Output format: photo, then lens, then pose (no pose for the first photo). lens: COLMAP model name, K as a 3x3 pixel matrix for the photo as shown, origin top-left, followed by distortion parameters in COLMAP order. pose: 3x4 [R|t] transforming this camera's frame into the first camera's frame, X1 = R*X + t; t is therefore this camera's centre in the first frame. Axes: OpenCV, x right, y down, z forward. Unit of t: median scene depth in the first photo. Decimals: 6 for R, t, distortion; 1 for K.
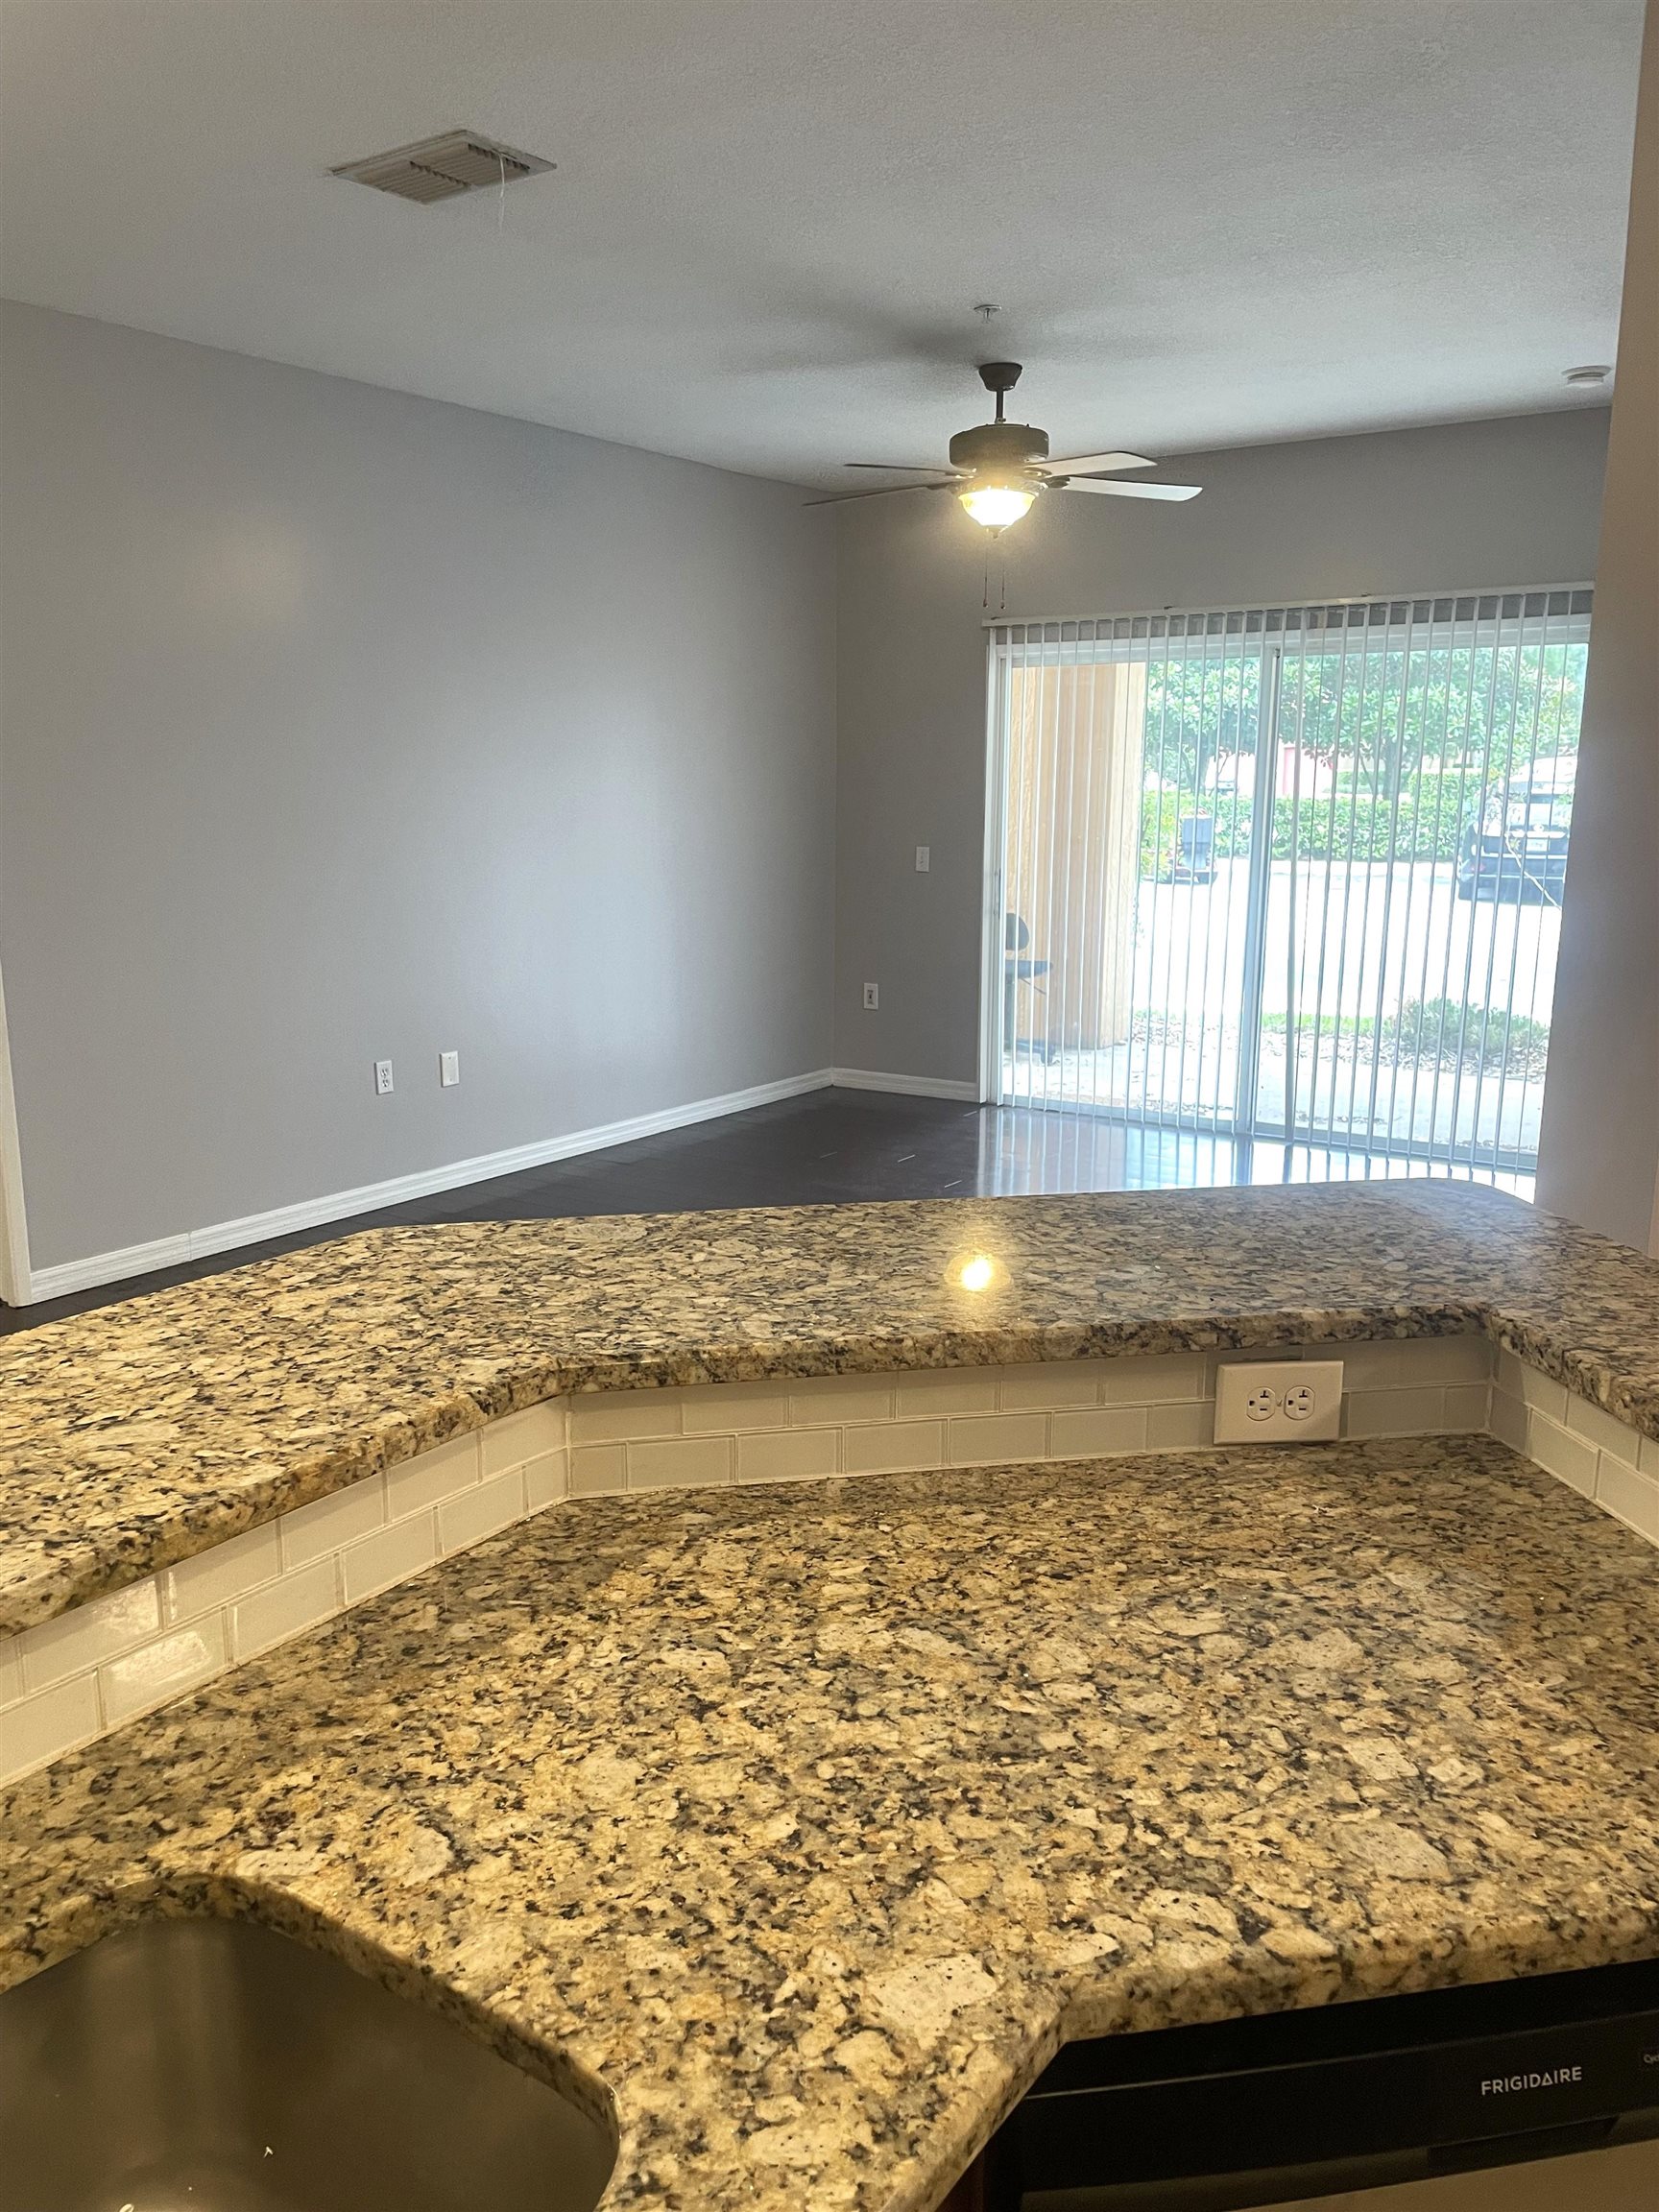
lens RADIAL K [[1668.4, 0, 812.0], [0, 1668.4, 1107.5], [0, 0, 1]] dist [0.097937, -0.124353]
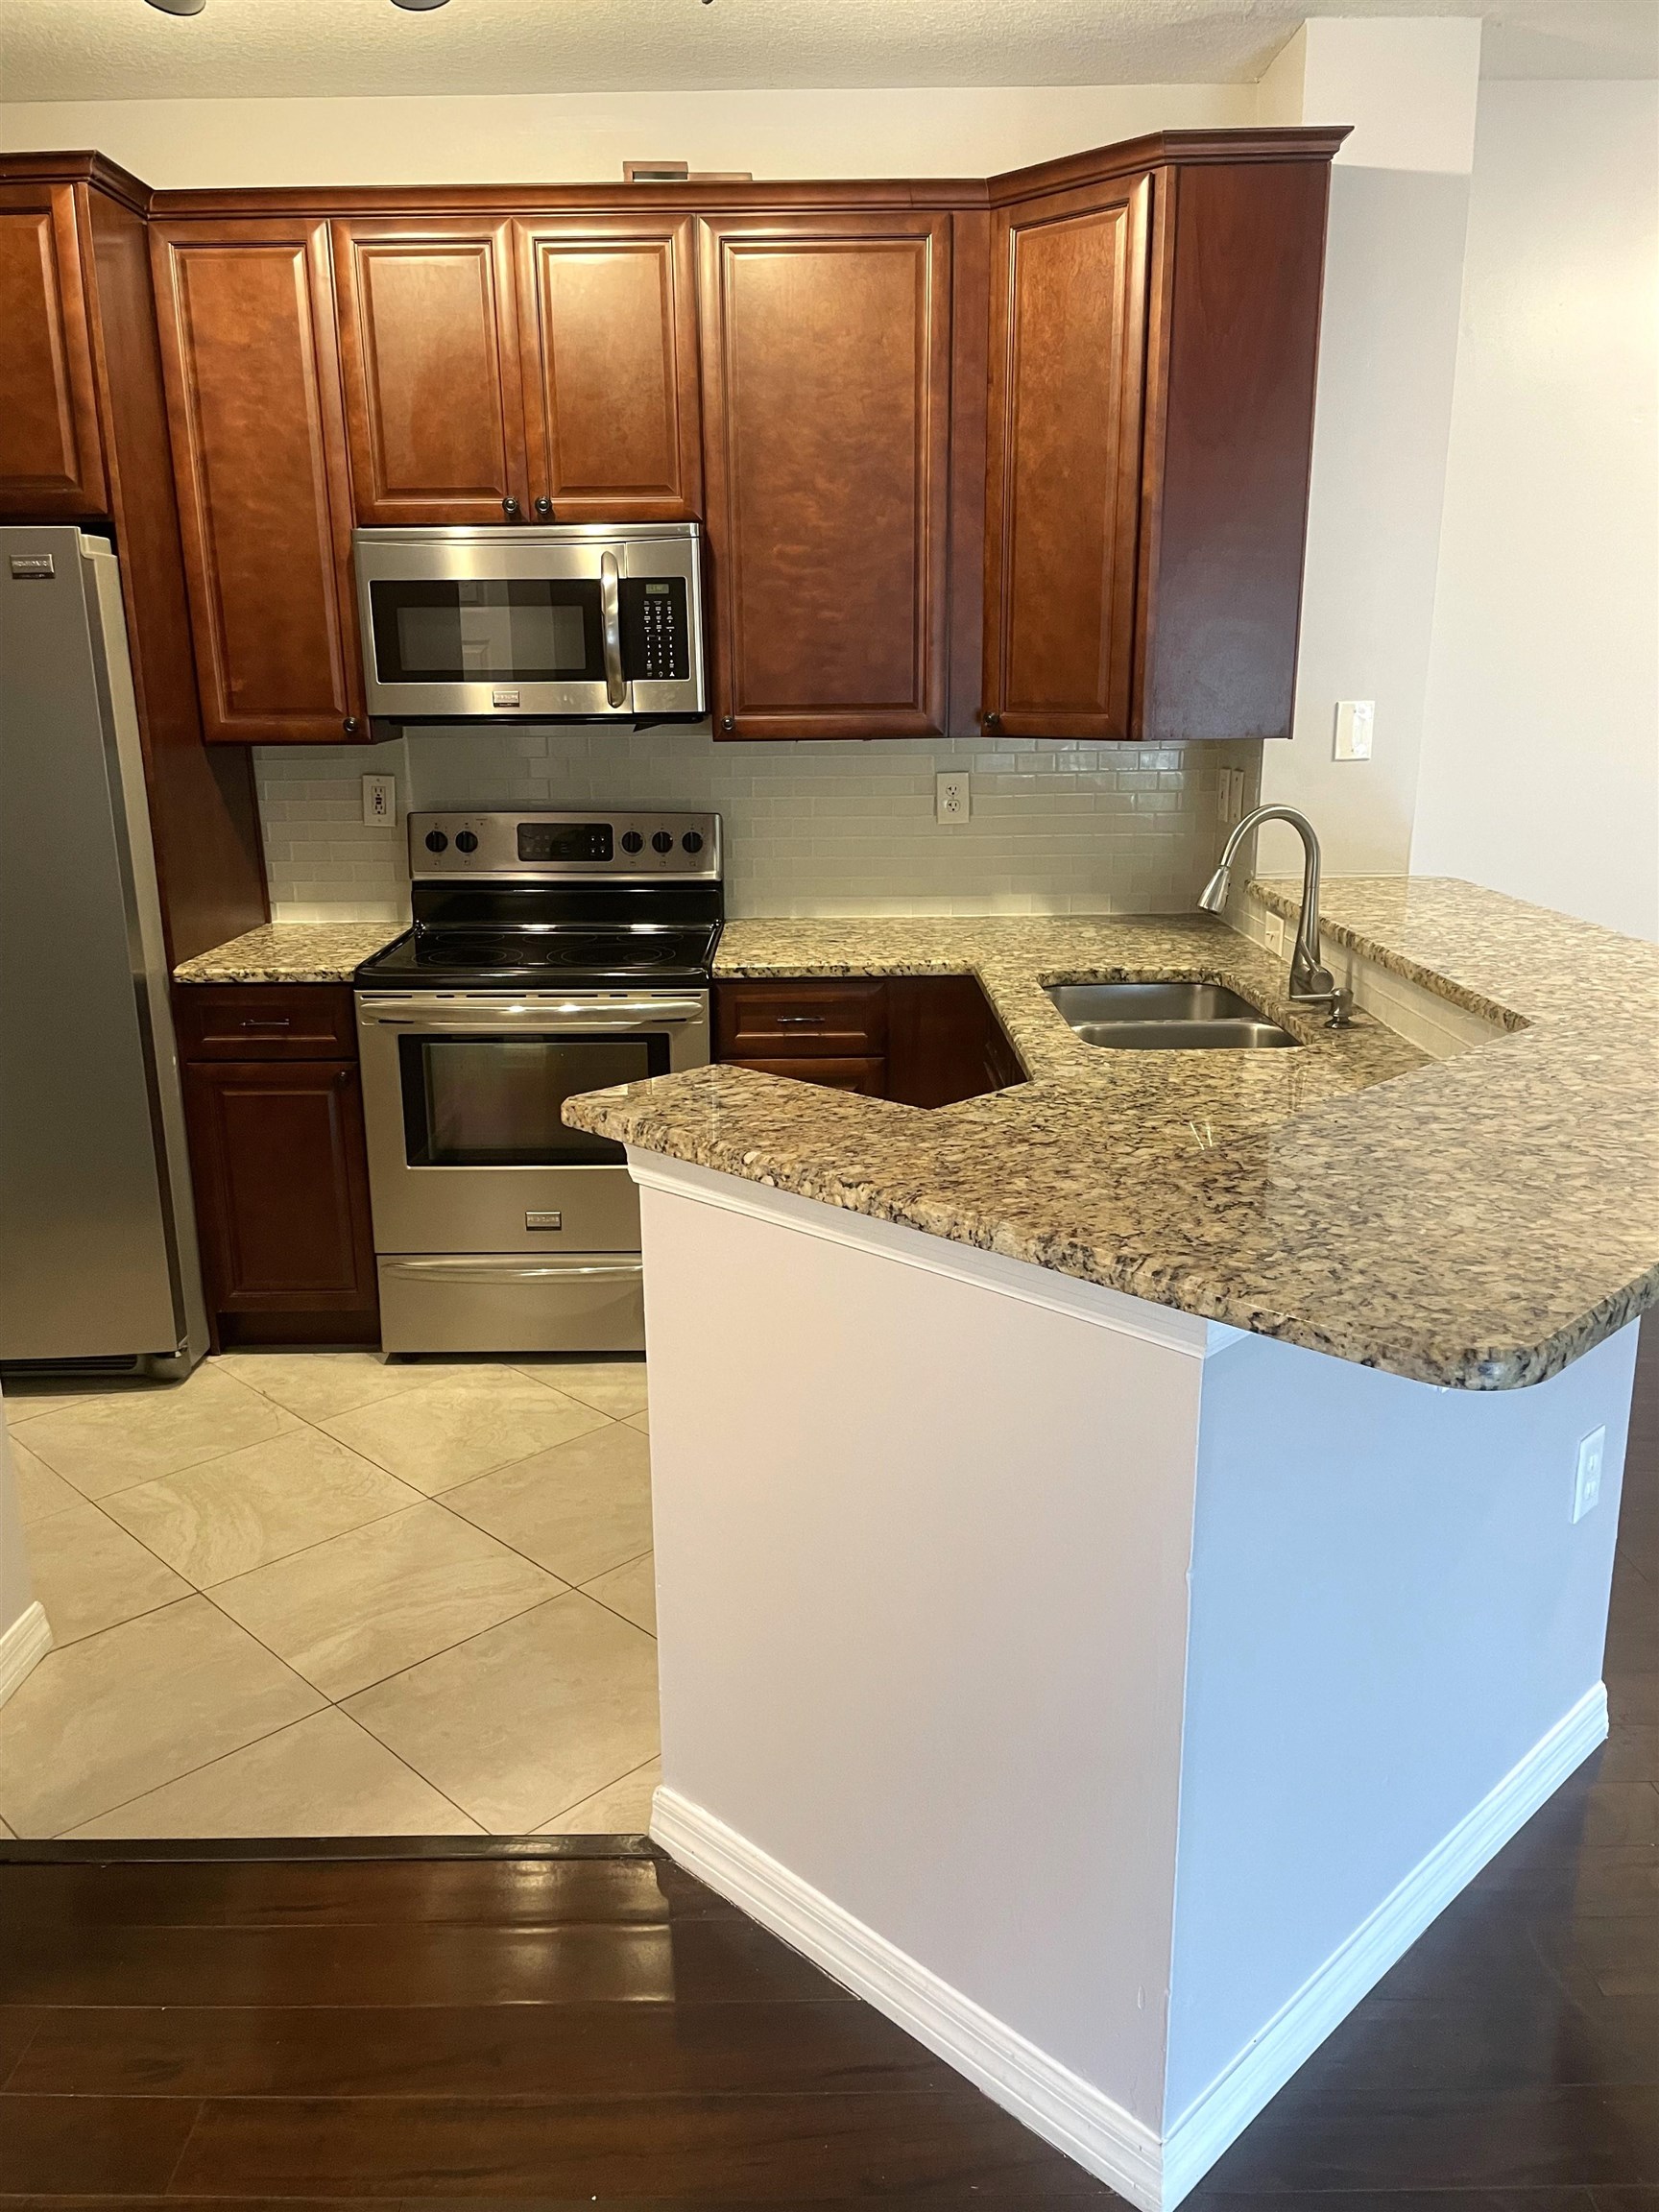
lens RADIAL K [[1668.4, 0, 812.0], [0, 1668.4, 1107.5], [0, 0, 1]] dist [0.097937, -0.124353]
pose [[-0.823869, 0.156279, -0.544810, 1.221796], [-0.103341, 0.903703, 0.415502, -0.348337], [0.557280, 0.398621, -0.728382, 1.742222]]
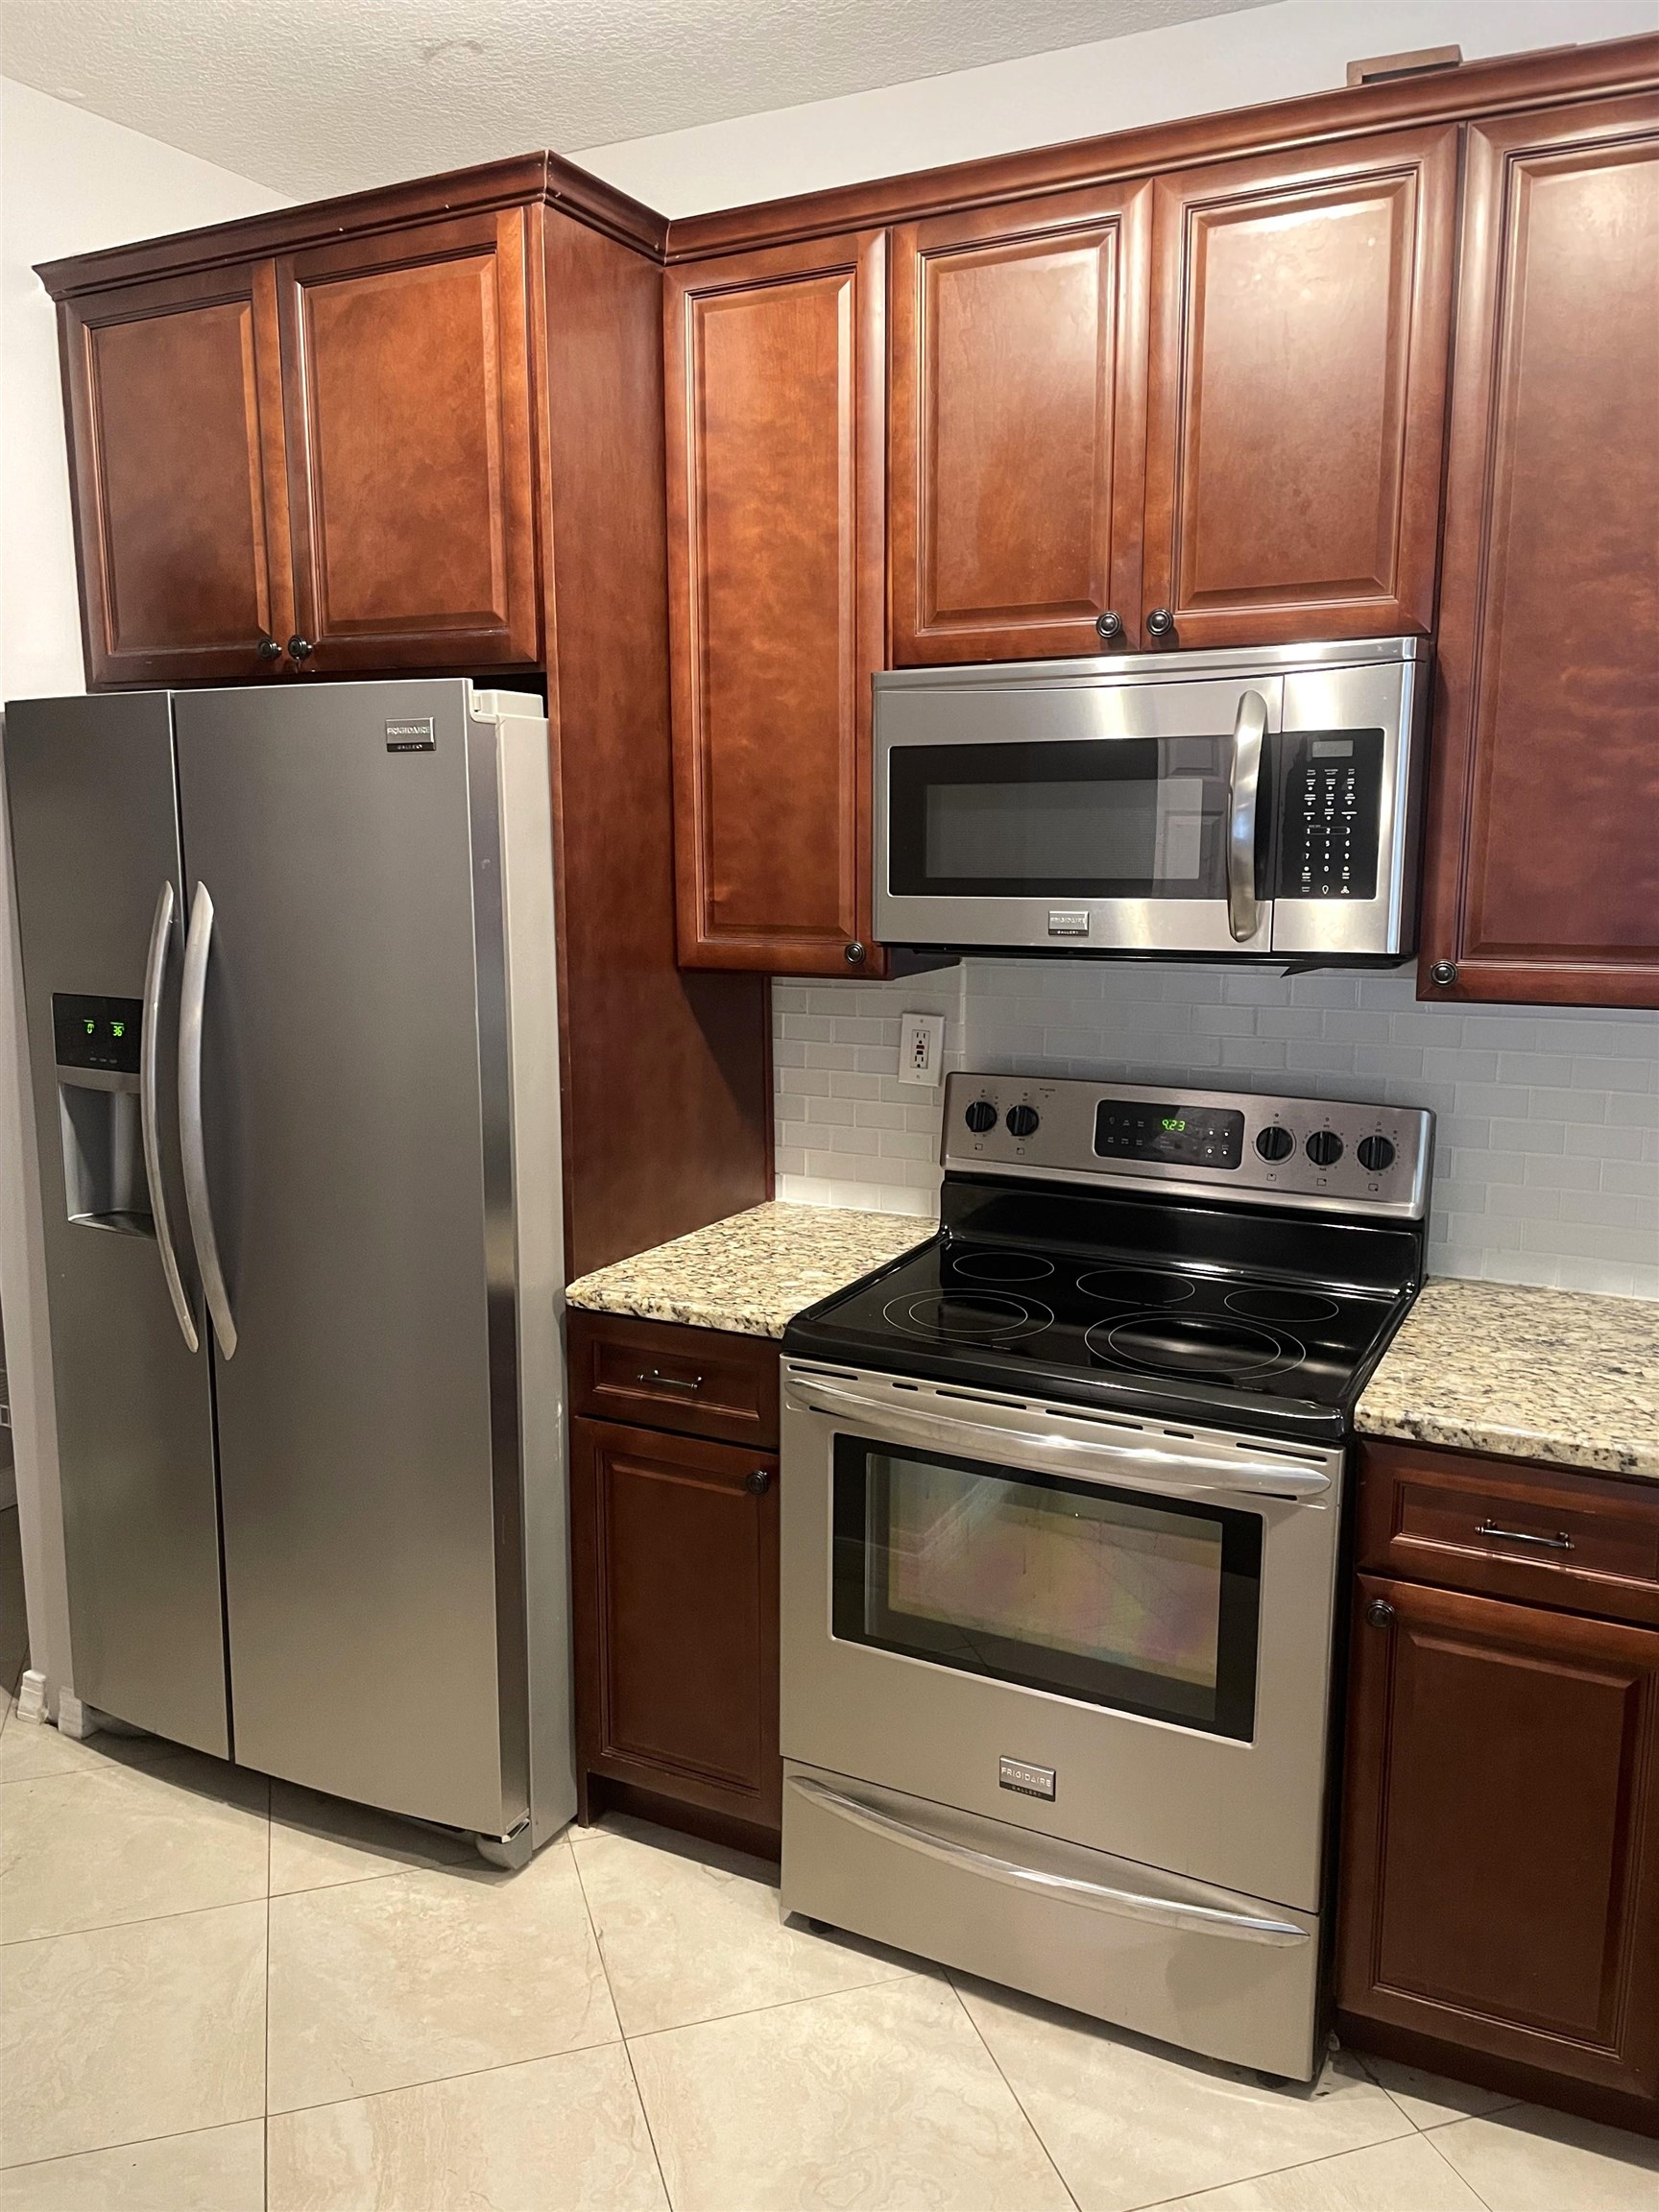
lens RADIAL K [[1668.4, 0, 812.0], [0, 1668.4, 1107.5], [0, 0, 1]] dist [0.097937, -0.124353]
pose [[-0.992108, 0.023502, -0.123166, 0.589700], [-0.022855, 0.931927, 0.361925, -0.217386], [0.123287, 0.361883, -0.924035, 0.932396]]
